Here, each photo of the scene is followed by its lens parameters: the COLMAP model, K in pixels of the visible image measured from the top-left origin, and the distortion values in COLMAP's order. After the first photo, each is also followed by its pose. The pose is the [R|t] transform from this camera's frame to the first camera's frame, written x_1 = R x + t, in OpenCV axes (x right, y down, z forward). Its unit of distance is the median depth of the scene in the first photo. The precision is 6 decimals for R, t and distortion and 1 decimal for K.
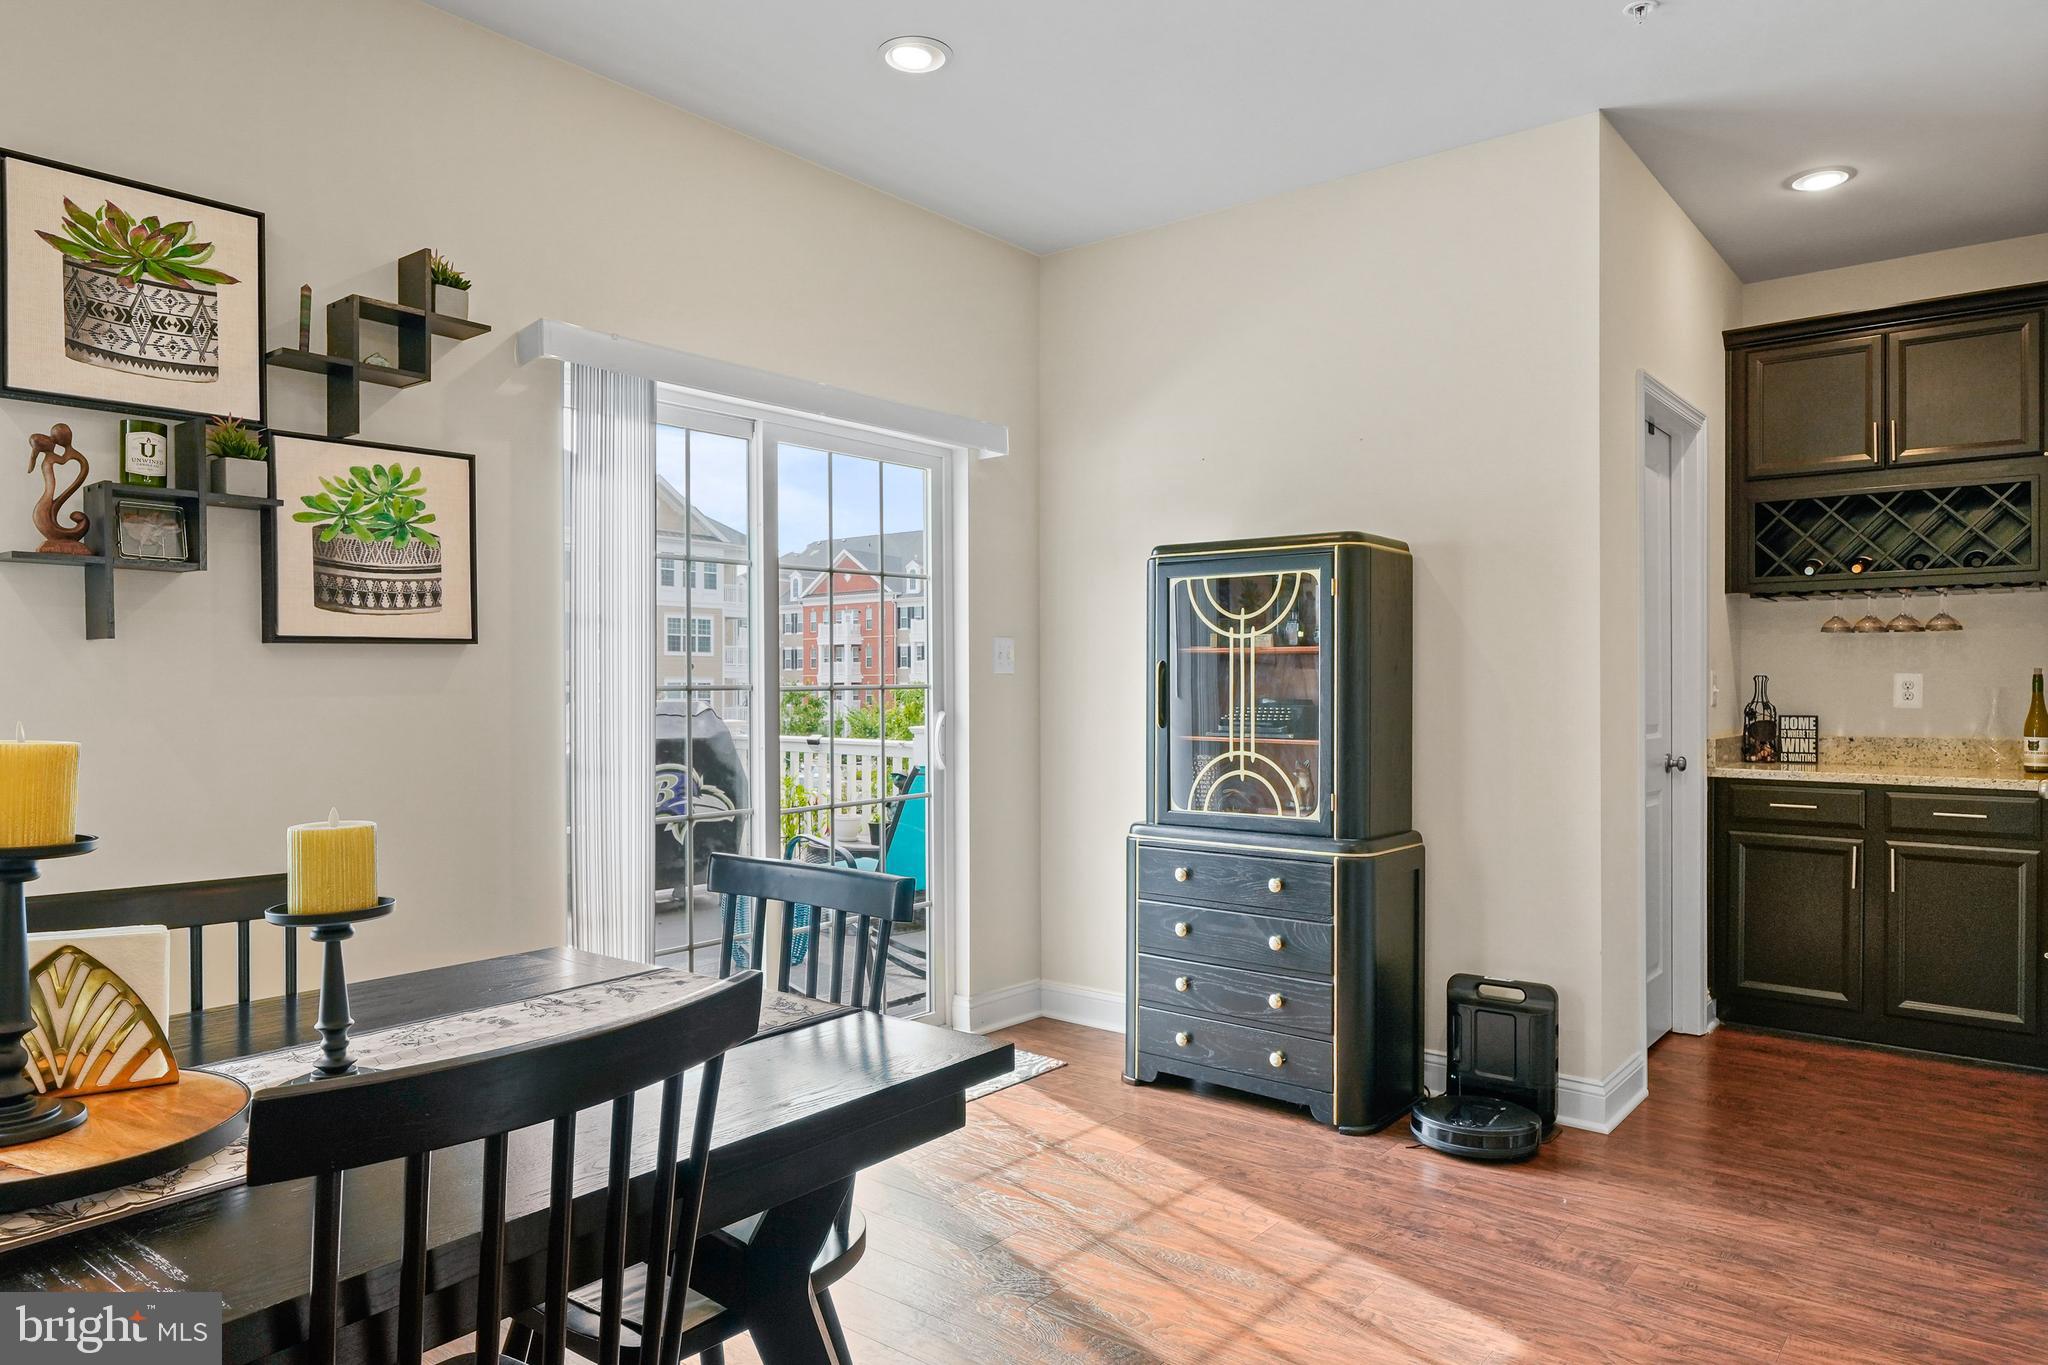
lens RADIAL K [[1271.6, 0, 1022.2], [0, 1271.6, 690.1], [0, 0, 1]] dist [-0.004455, 0.001963]
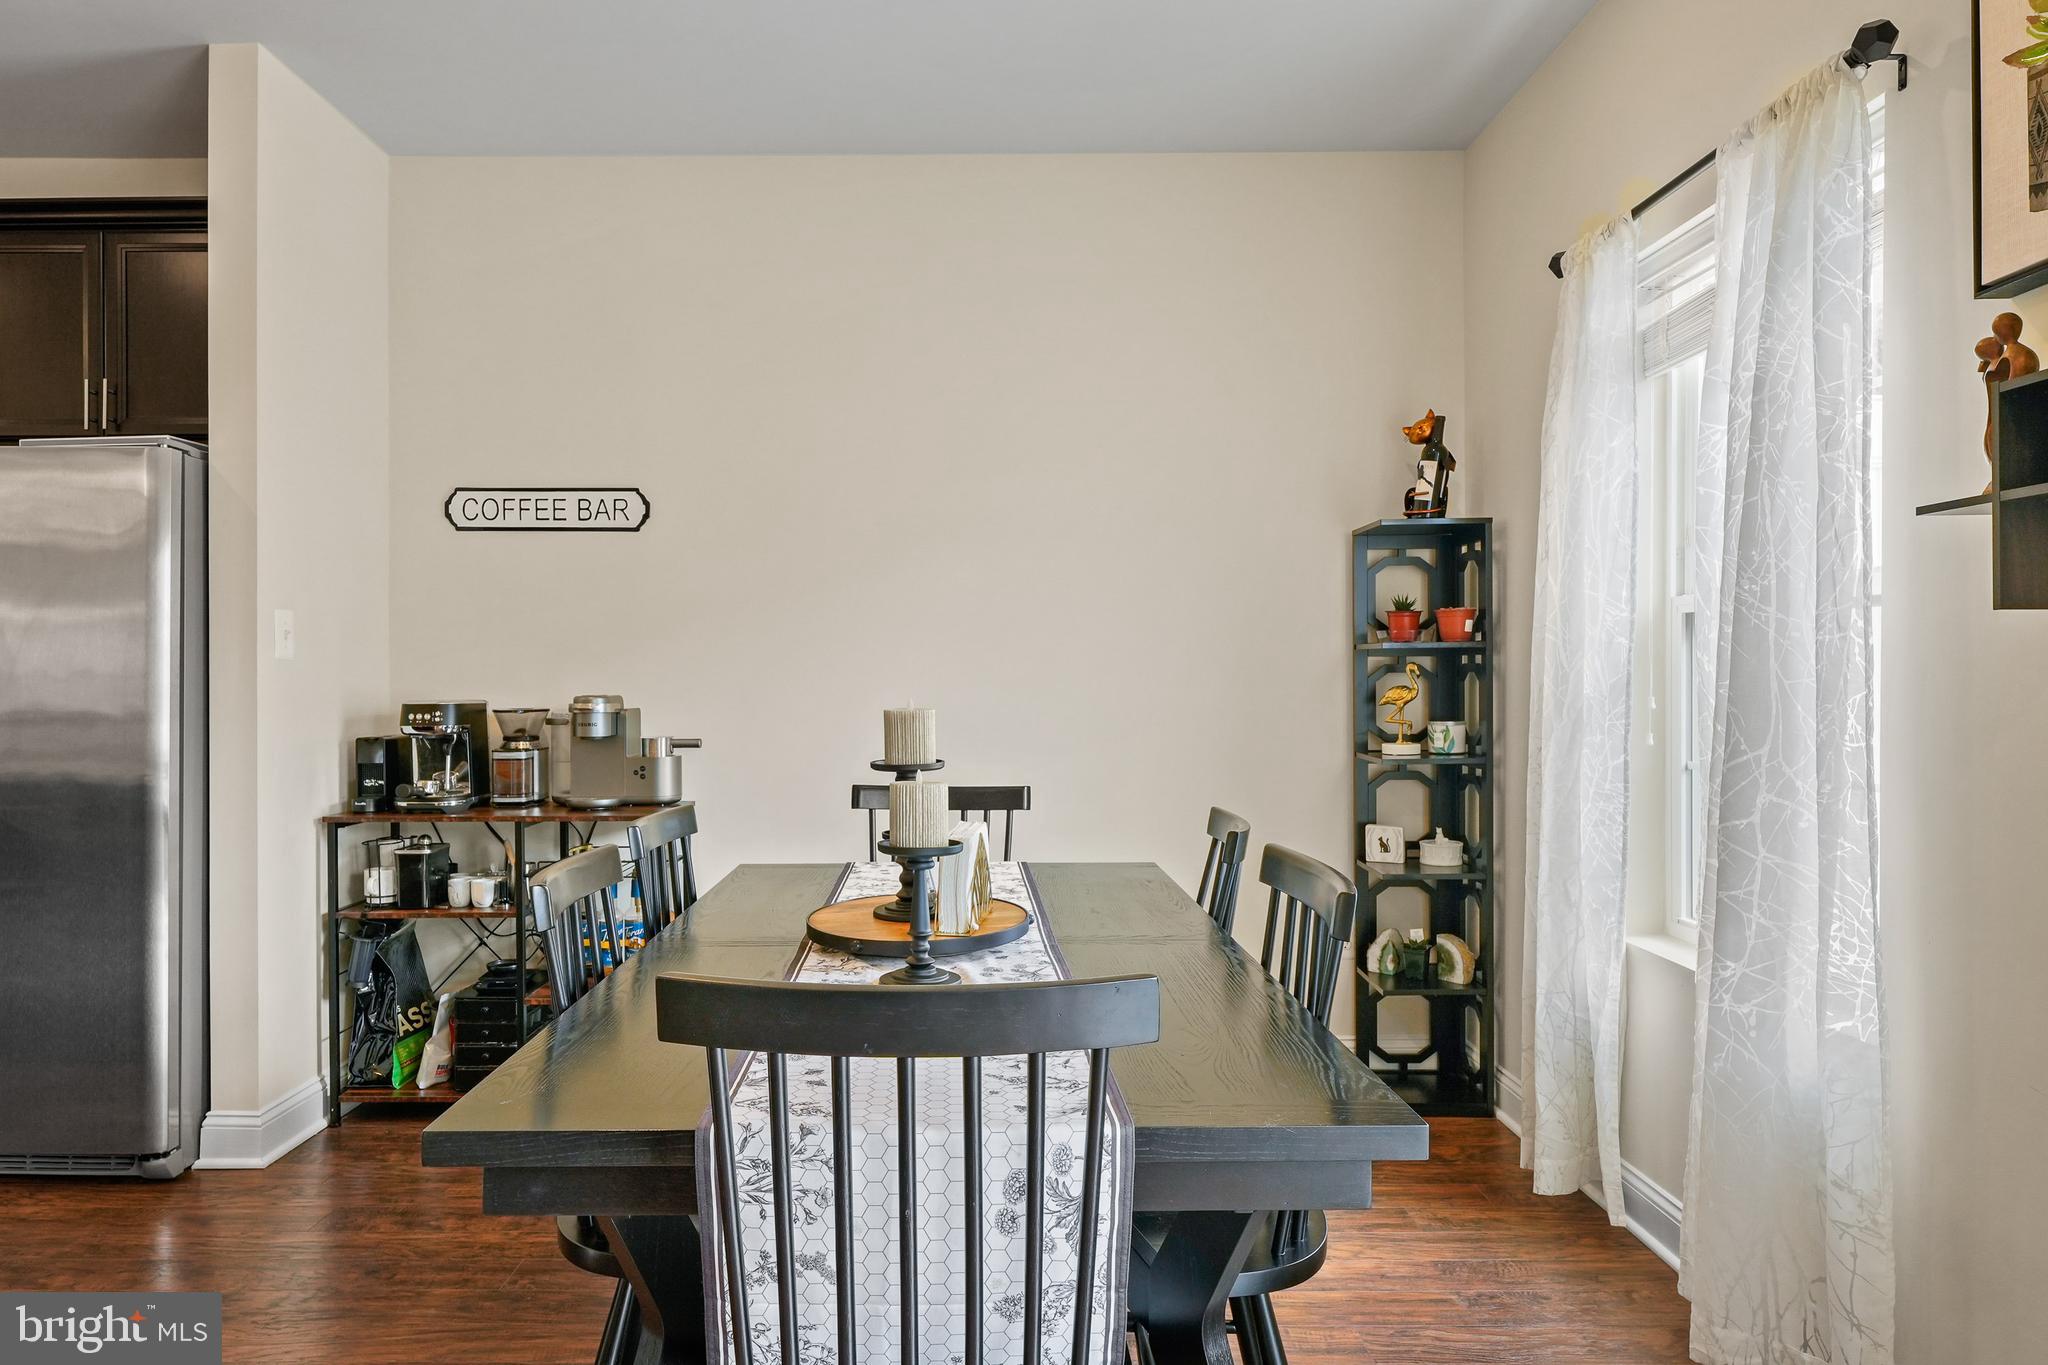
lens RADIAL K [[1271.6, 0, 970.1], [0, 1271.6, 701.0], [0, 0, 1]] dist [-0.004455, 0.001963]
pose [[-0.777446, 0.008990, -0.628885, 0.099279], [-0.004740, 0.999786, 0.020152, -0.001013], [0.628931, 0.018648, -0.777237, 0.761745]]
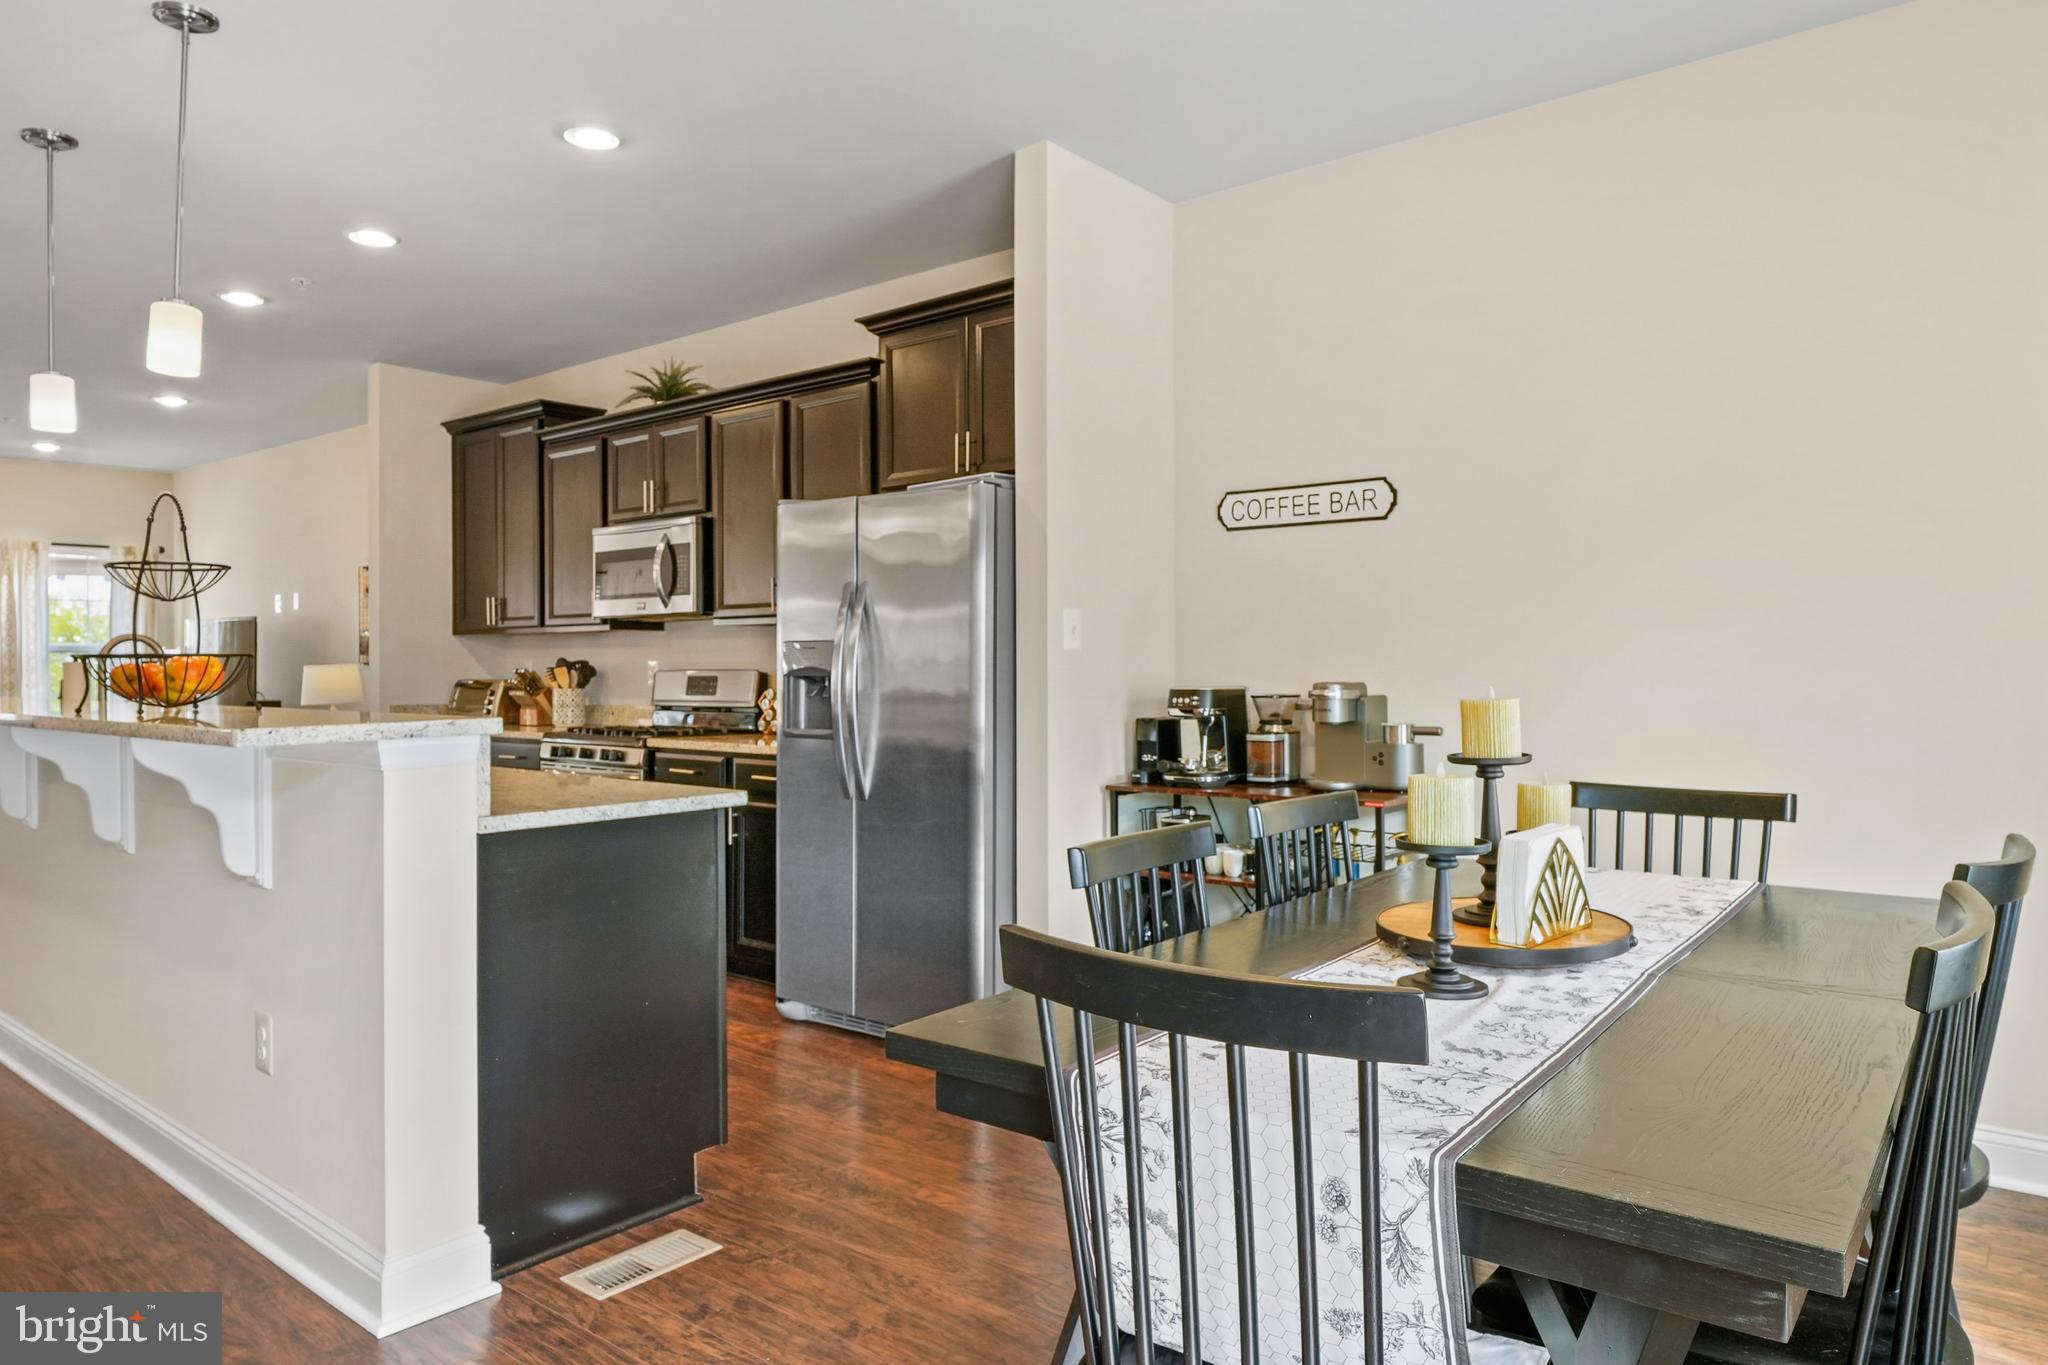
lens RADIAL K [[1271.6, 0, 1009.3], [0, 1271.6, 675.5], [0, 0, 1]] dist [-0.004455, 0.001963]
pose [[-0.999963, 0.002023, -0.008396, -0.028451], [0.001921, 0.999925, 0.012101, -0.002326], [0.008420, 0.012085, -0.999892, 0.828784]]
